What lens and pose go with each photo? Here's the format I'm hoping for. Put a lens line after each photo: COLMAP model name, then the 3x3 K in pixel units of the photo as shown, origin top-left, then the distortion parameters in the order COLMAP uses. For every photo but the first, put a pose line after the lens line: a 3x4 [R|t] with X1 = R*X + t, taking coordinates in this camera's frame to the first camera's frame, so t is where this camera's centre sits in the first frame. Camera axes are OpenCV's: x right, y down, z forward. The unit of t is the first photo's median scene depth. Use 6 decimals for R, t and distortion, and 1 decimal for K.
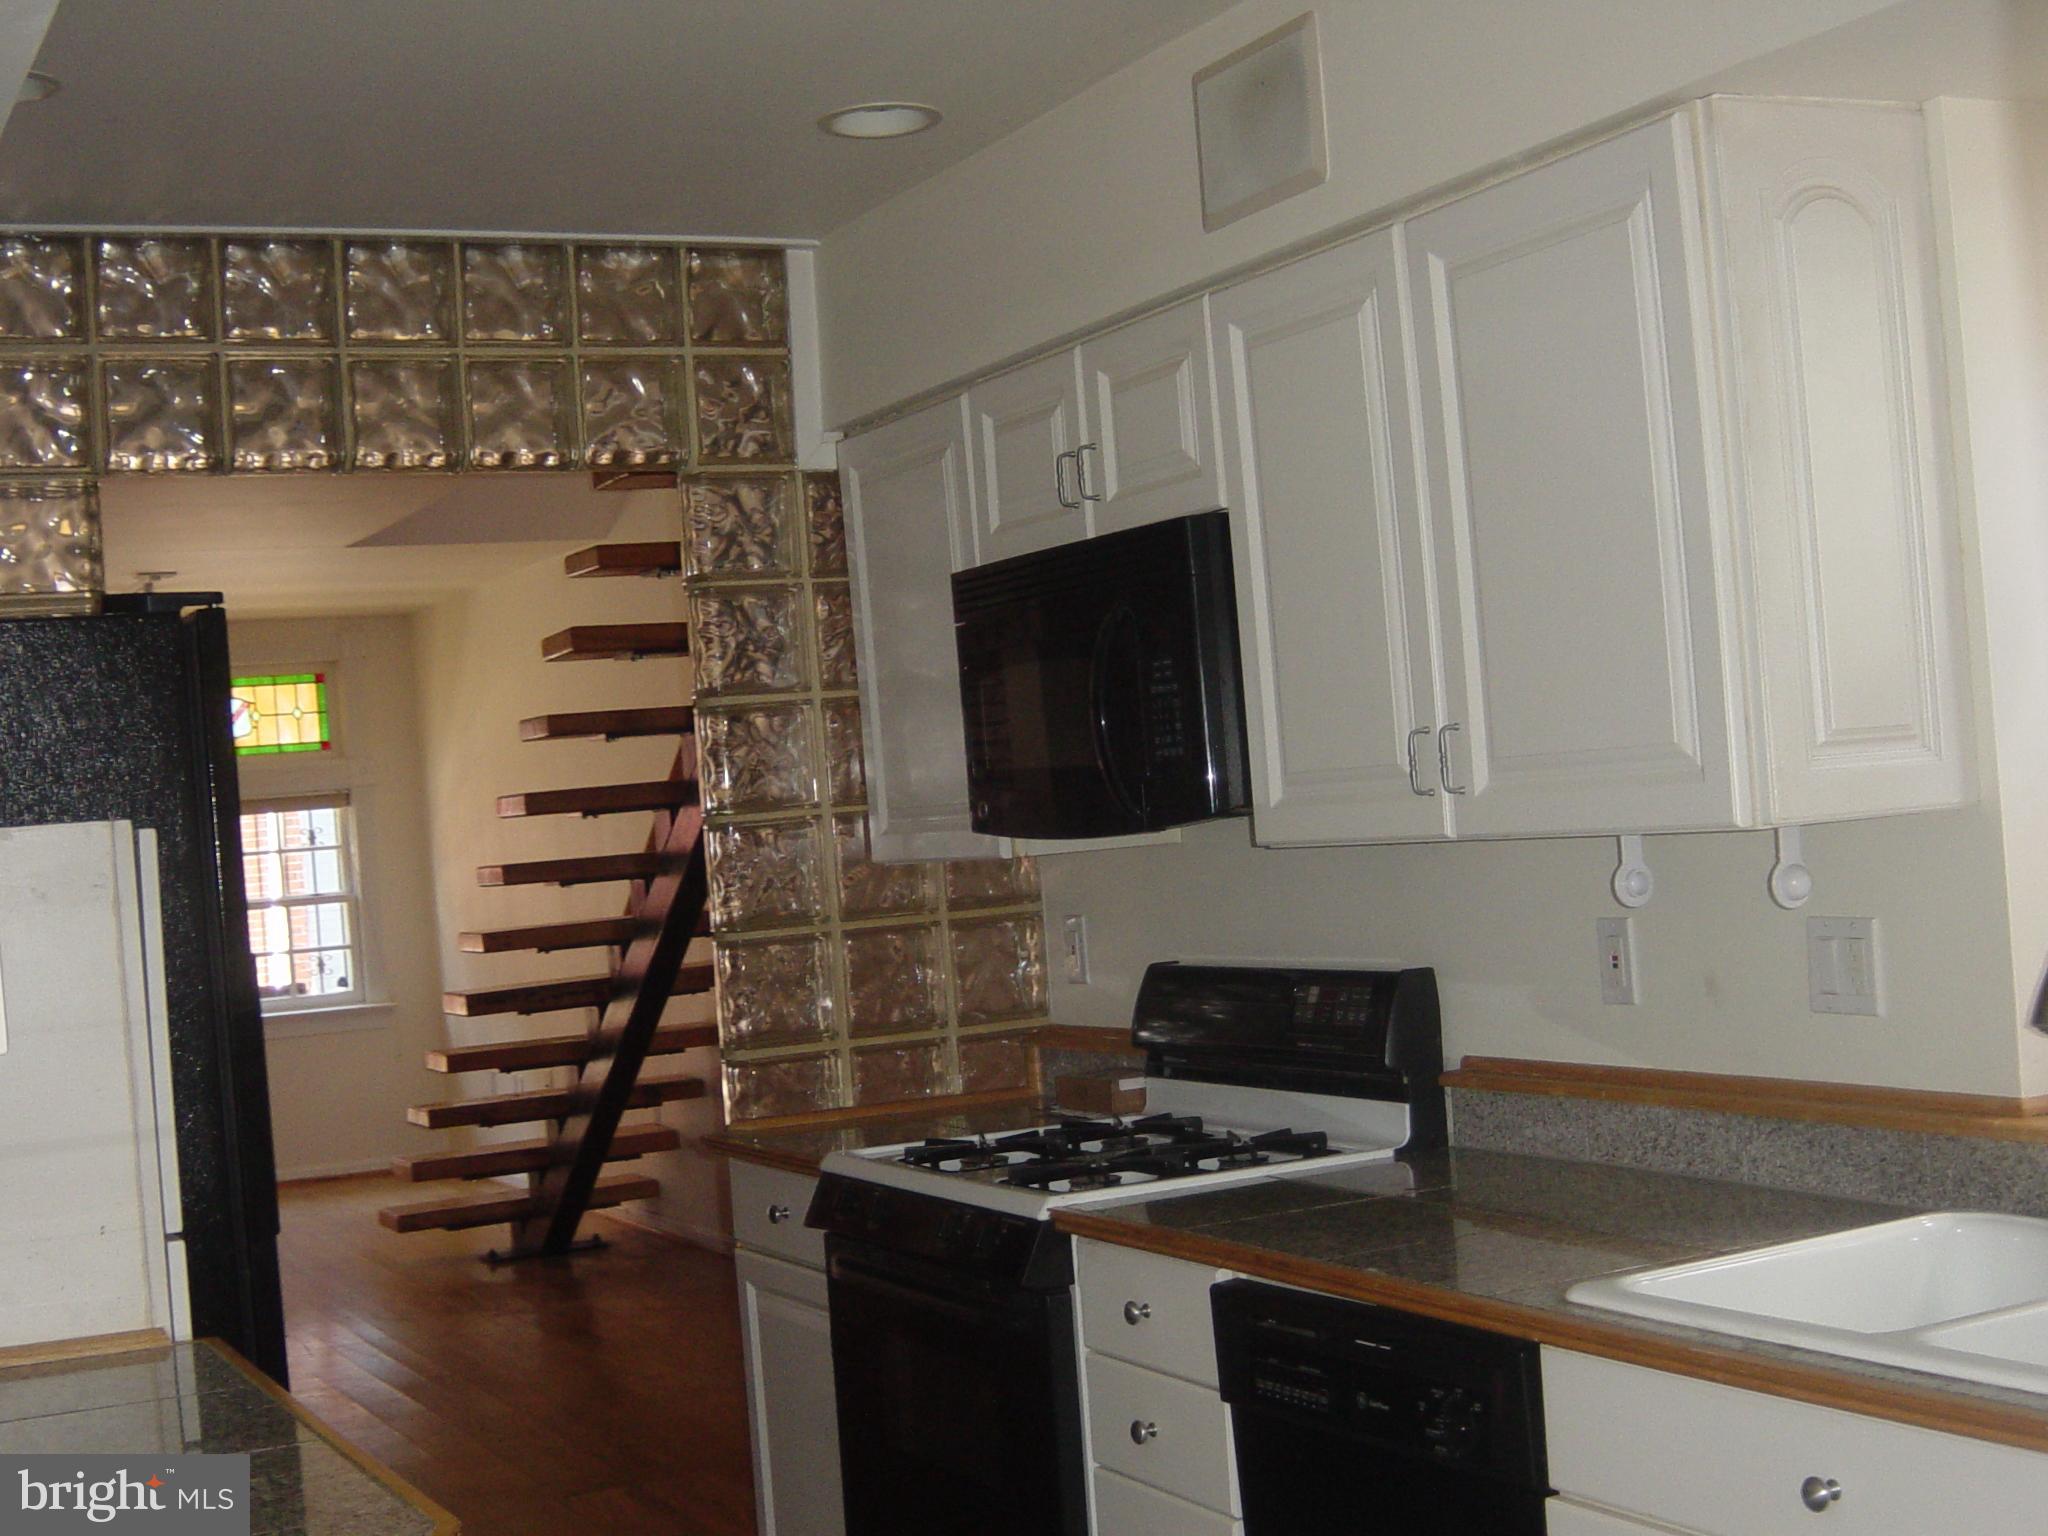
lens RADIAL K [[2839.8, 0, 1024.0], [0, 2839.8, 768.0], [0, 0, 1]] dist [-0.144257, 0.087660]
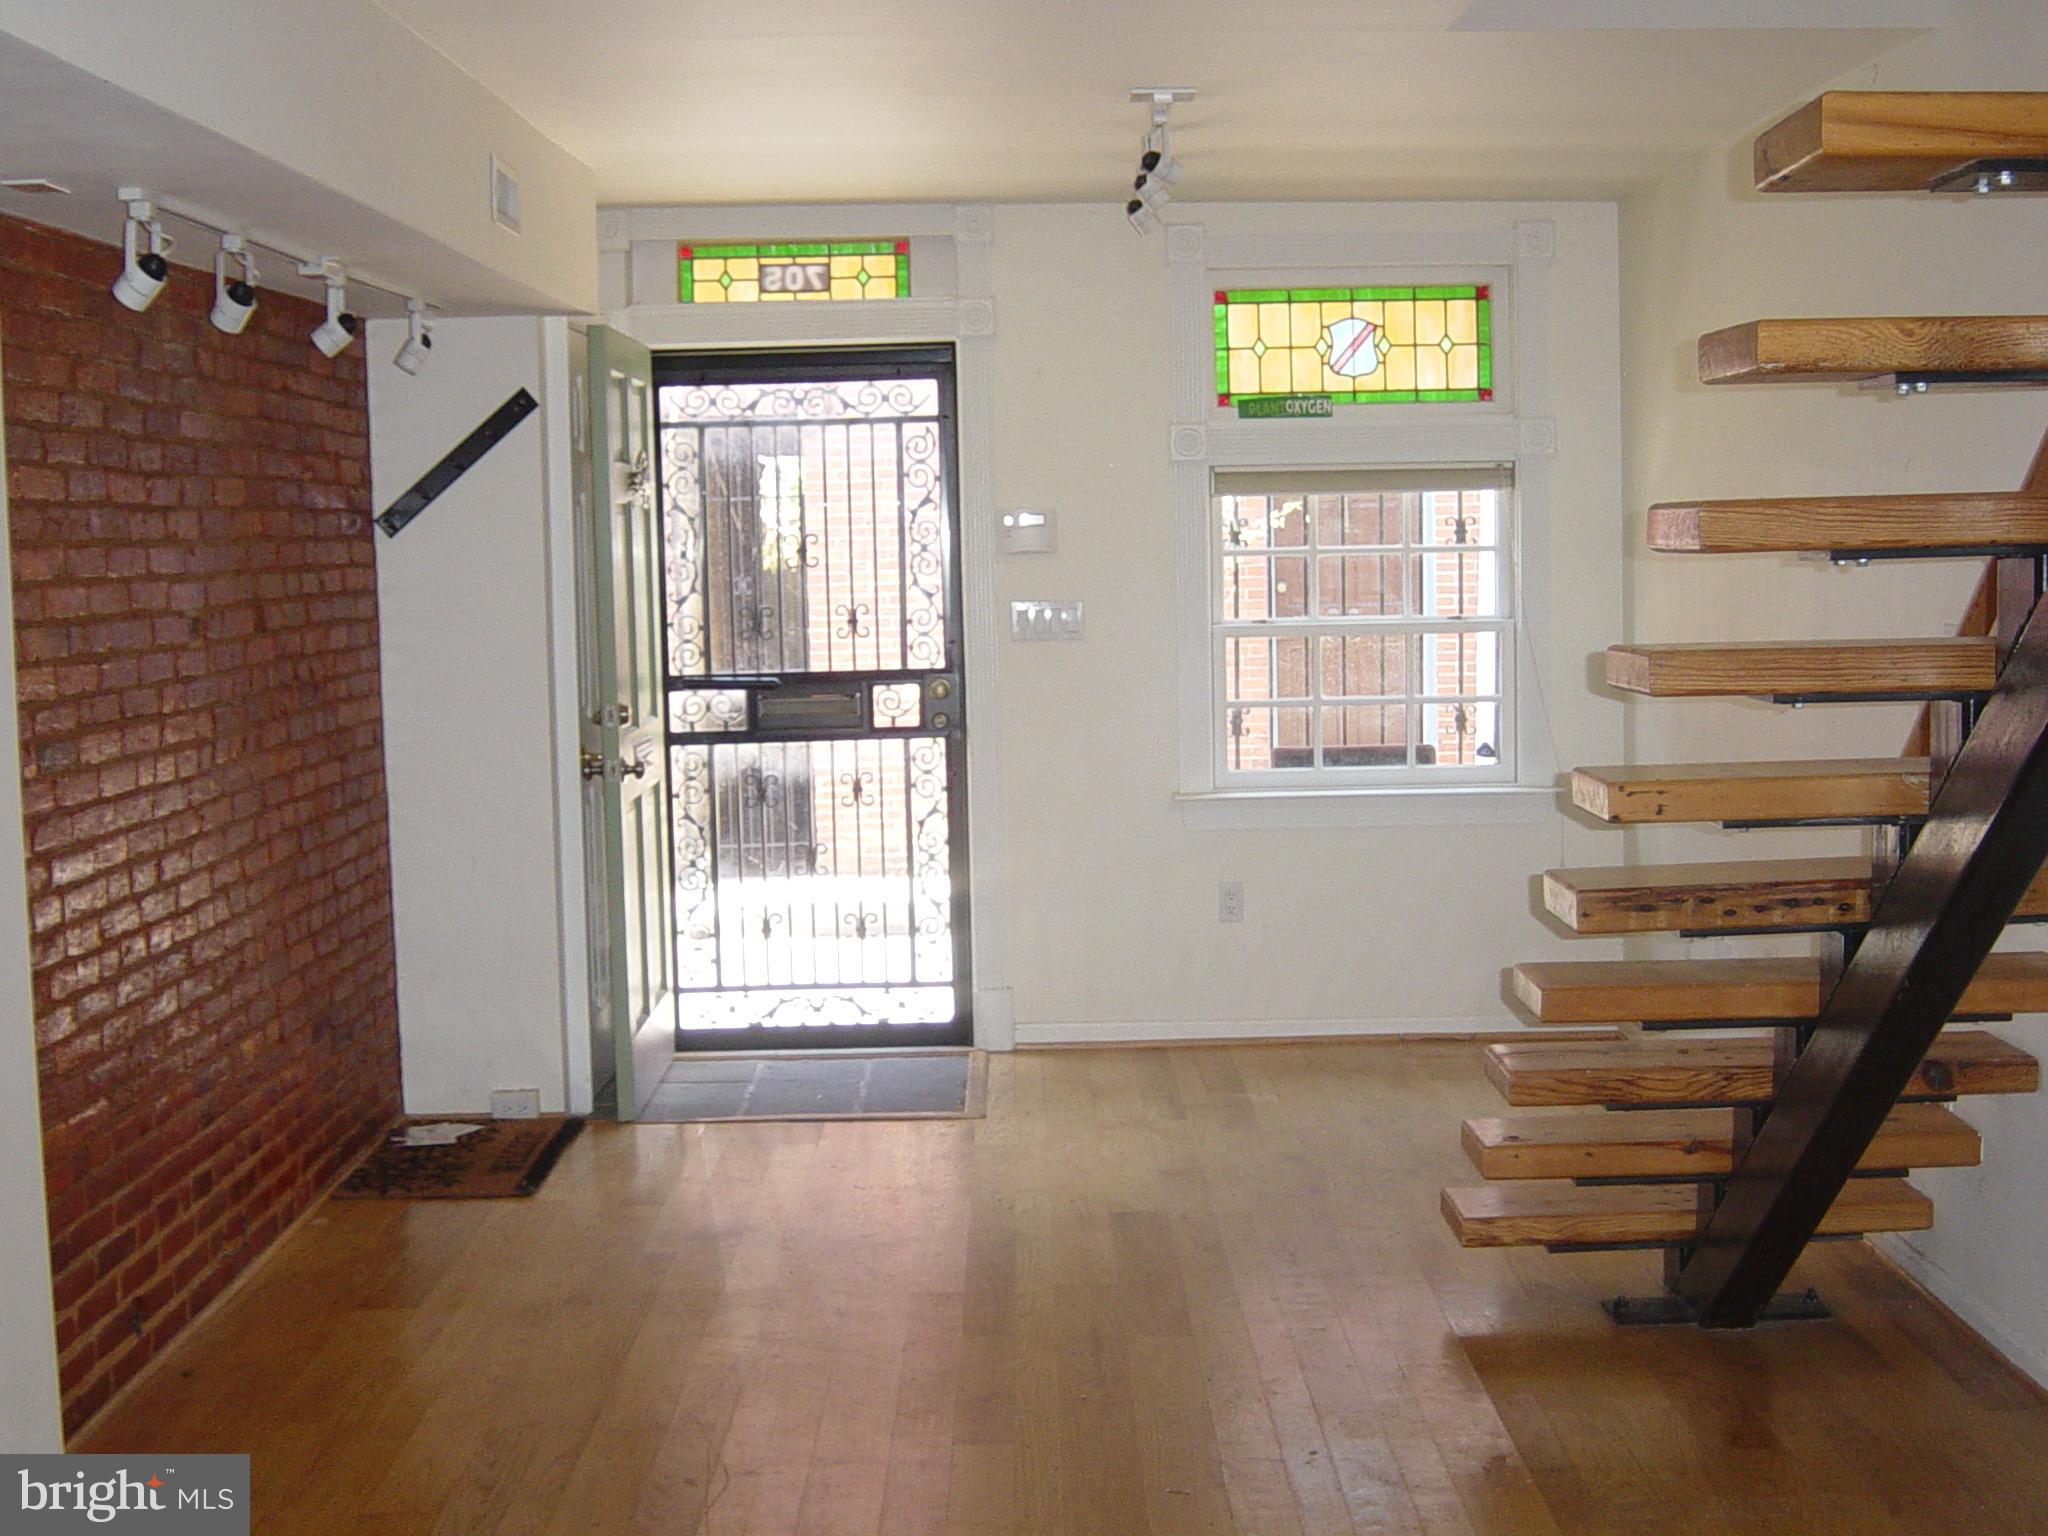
lens RADIAL K [[2839.8, 0, 1024.0], [0, 2839.8, 768.0], [0, 0, 1]] dist [-0.144257, 0.087660]
pose [[0.894856, 0.101890, -0.434569, -0.048577], [-0.050809, 0.990522, 0.127614, -0.000367], [0.443453, -0.092116, 0.891551, 0.355492]]
